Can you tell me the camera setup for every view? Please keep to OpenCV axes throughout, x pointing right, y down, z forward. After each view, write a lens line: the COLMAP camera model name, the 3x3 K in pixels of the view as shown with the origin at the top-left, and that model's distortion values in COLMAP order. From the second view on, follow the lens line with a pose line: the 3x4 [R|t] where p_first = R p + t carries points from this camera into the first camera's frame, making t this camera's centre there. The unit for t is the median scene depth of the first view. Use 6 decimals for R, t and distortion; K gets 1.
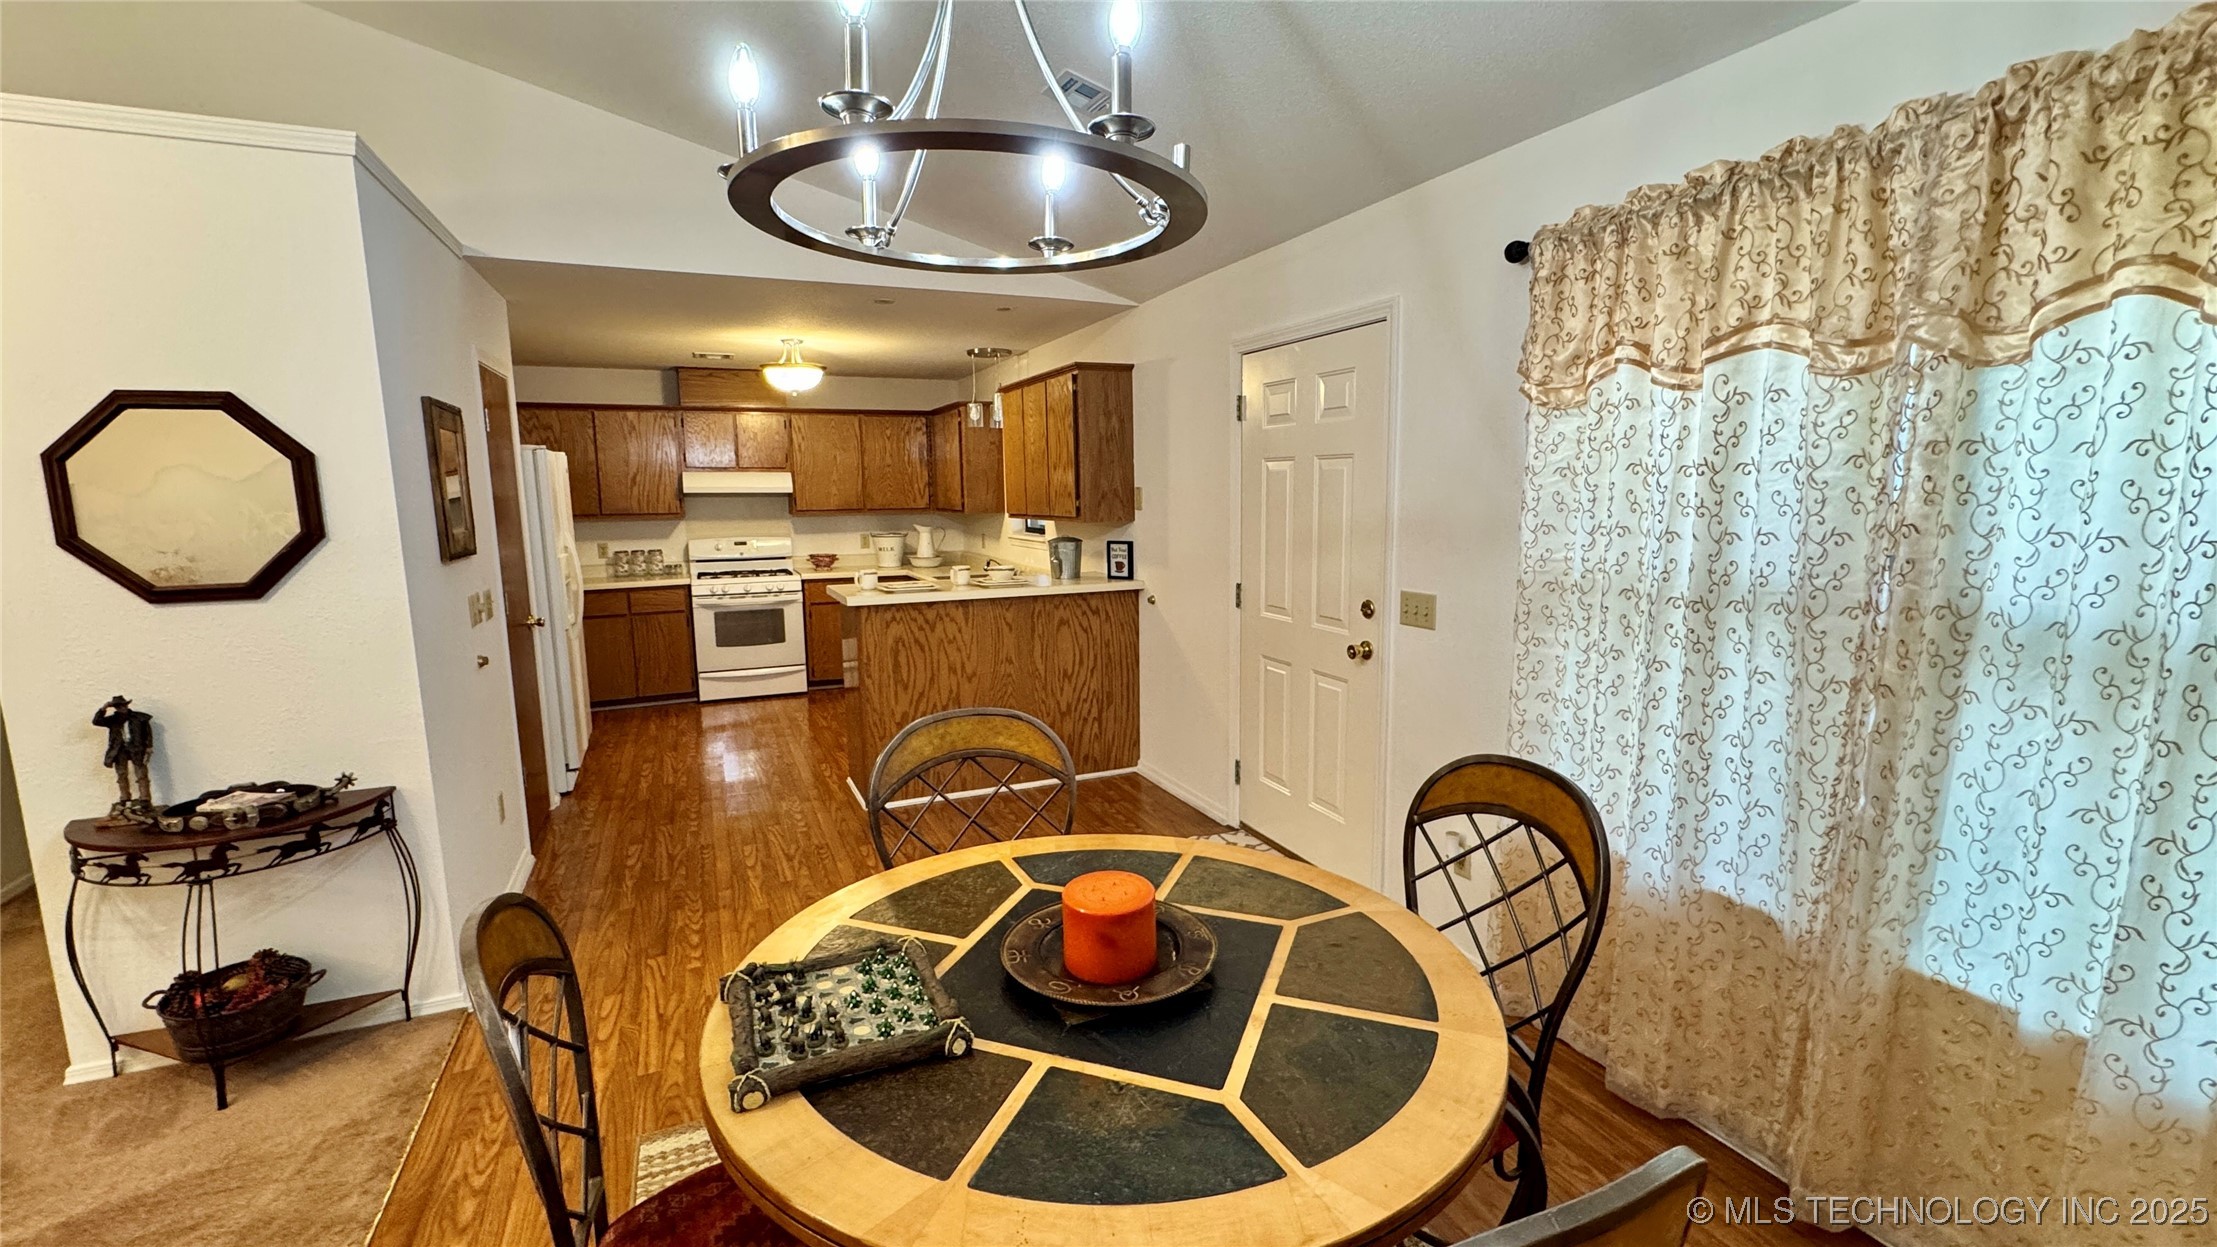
lens RADIAL K [[942.0, 0, 1113.7], [0, 942.0, 623.0], [0, 0, 1]] dist [-0.001029, -0.000145]
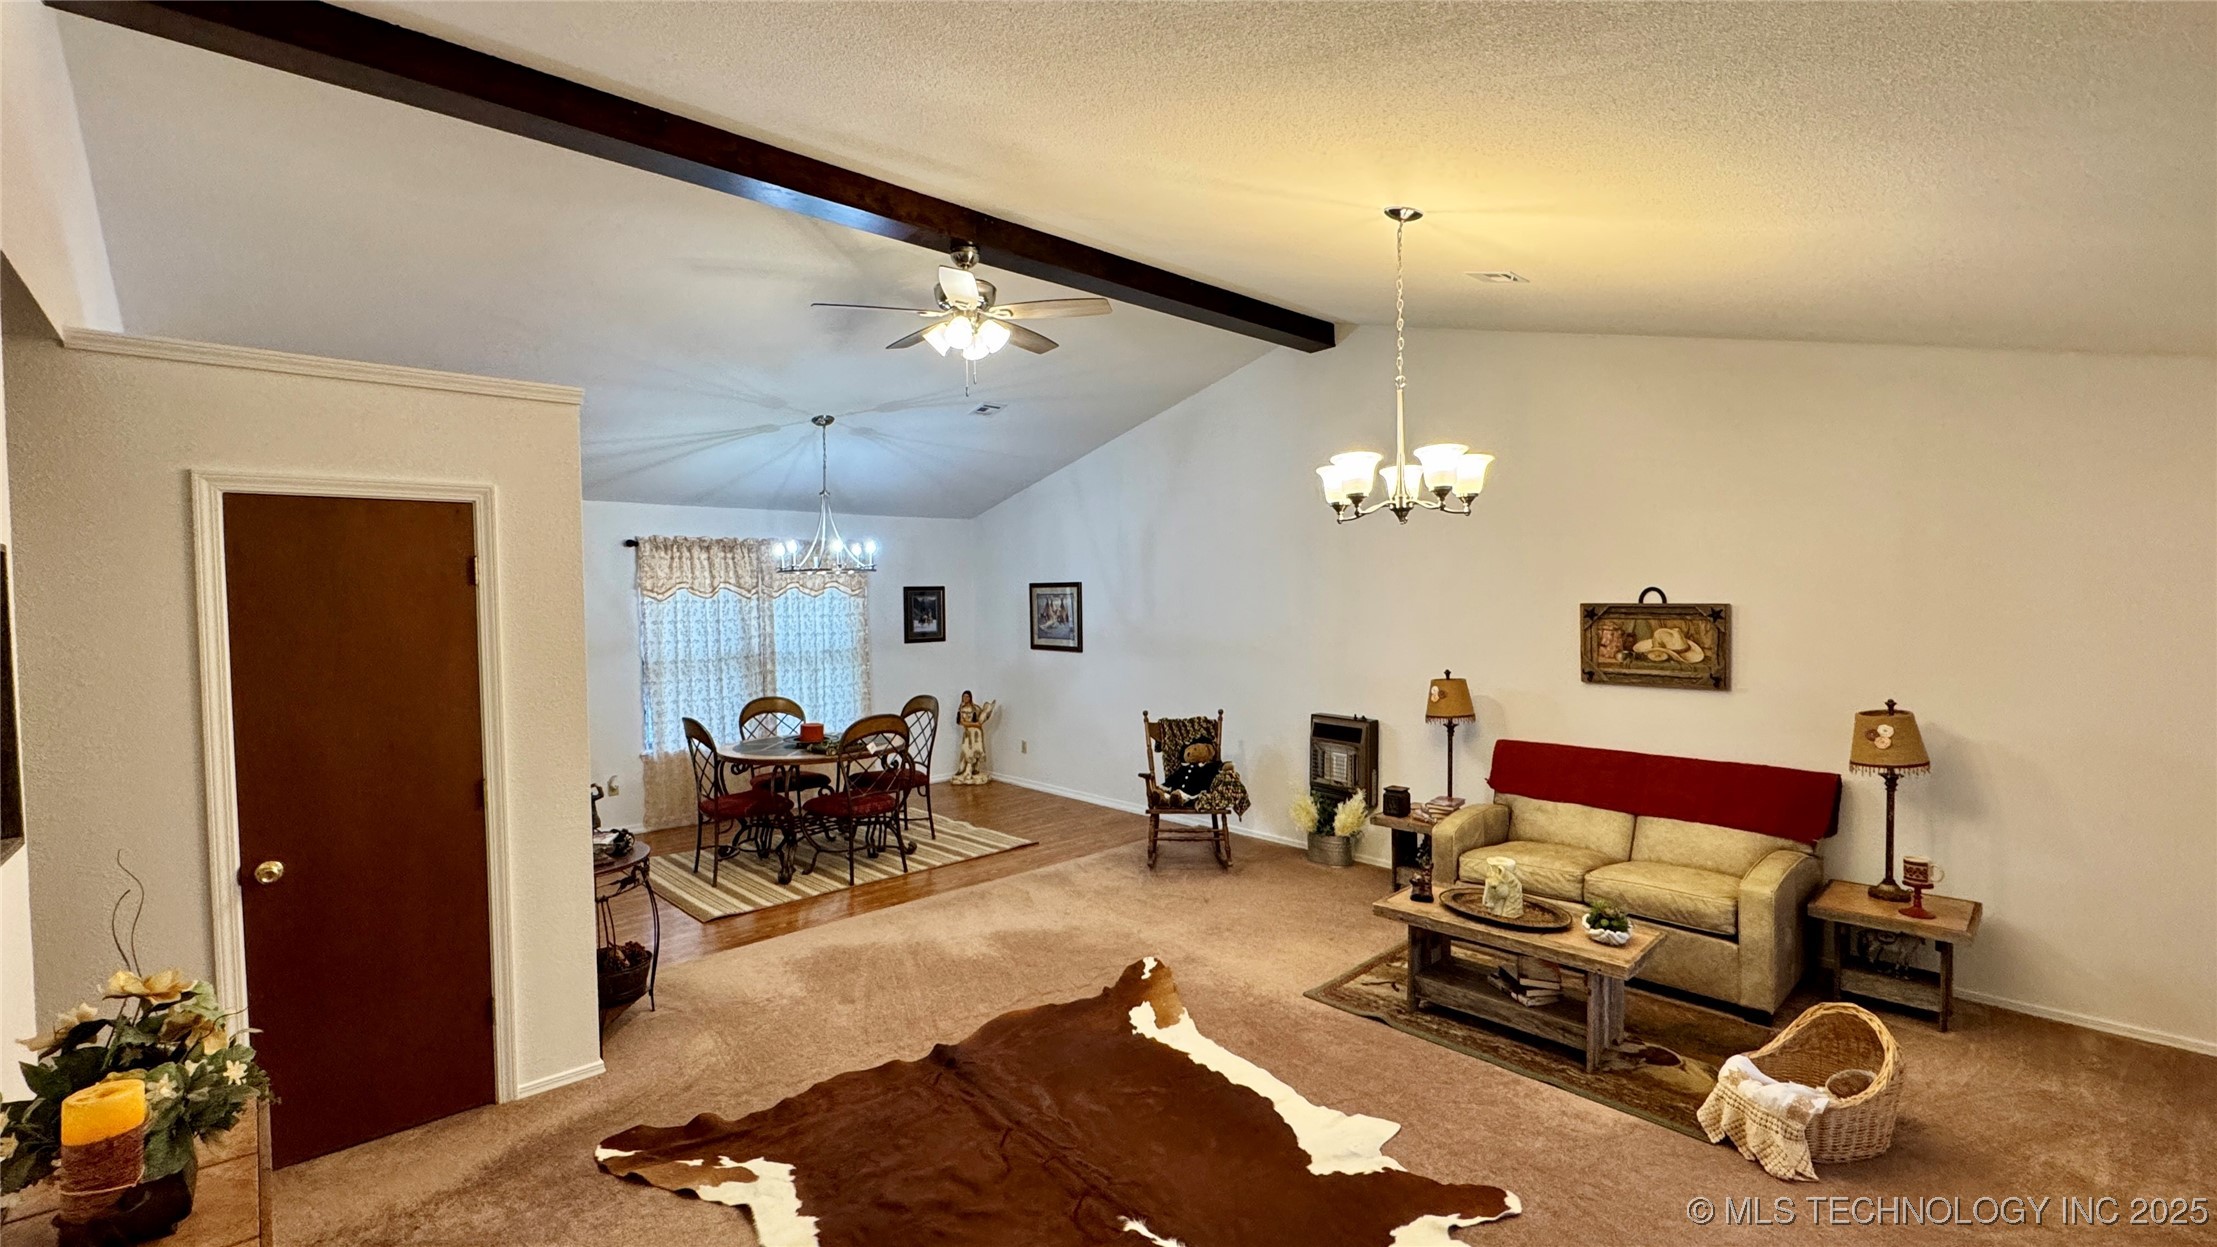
lens RADIAL K [[942.0, 0, 1109.4], [0, 942.0, 622.2], [0, 0, 1]] dist [-0.001029, -0.000145]
pose [[-0.328434, -0.011660, 0.944455, -2.325736], [0.154149, 0.985856, 0.065777, -0.122235], [-0.931863, 0.167190, -0.321991, 0.562643]]
